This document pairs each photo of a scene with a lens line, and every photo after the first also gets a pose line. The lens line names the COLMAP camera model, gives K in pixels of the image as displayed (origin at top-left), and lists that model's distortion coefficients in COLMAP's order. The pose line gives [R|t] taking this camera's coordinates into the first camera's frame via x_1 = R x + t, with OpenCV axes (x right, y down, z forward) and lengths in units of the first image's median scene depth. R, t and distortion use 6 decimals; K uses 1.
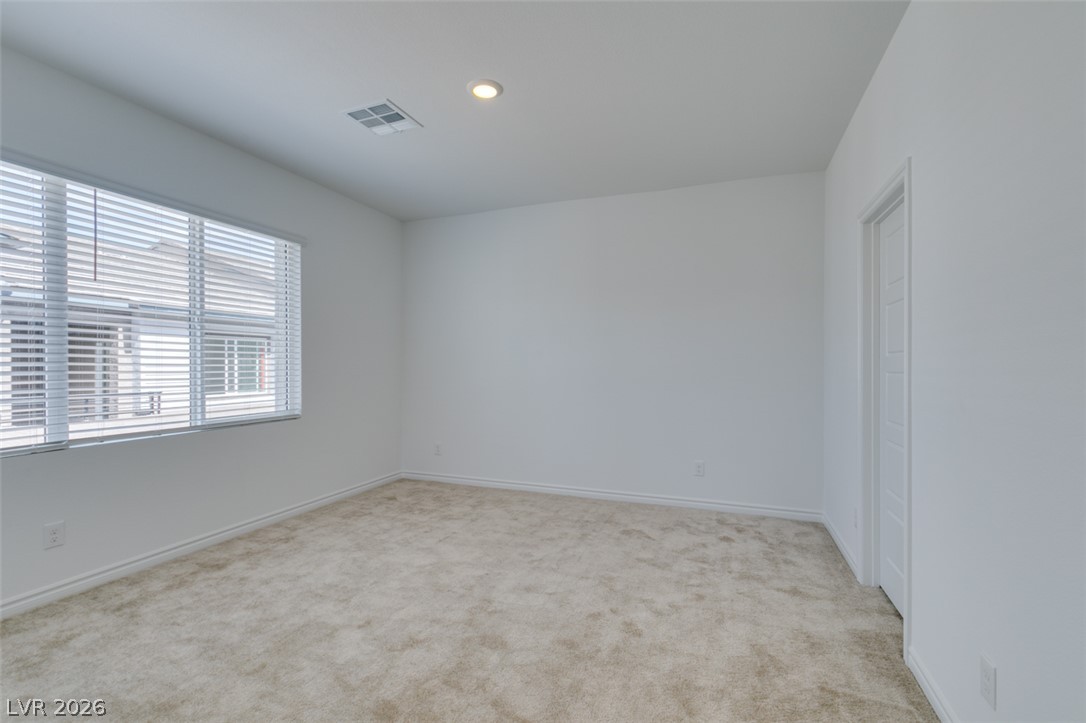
lens RADIAL K [[483.8, 0, 541.8], [0, 483.8, 366.2], [0, 0, 1]] dist [0.004563, -0.000574]
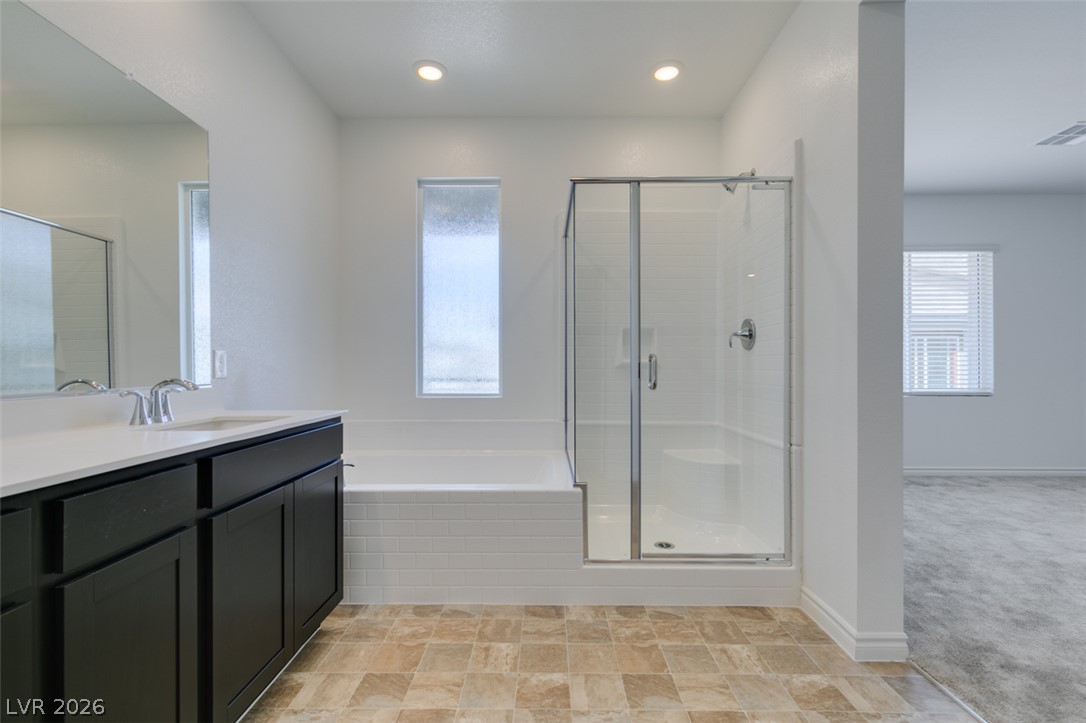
lens RADIAL K [[483.8, 0, 541.8], [0, 483.8, 366.2], [0, 0, 1]] dist [0.004563, -0.000574]
pose [[0.338523, -0.002281, -0.940955, 0.264450], [-0.002222, 0.999992, -0.003223, 0.041880], [0.940955, 0.003182, 0.338515, -0.474357]]
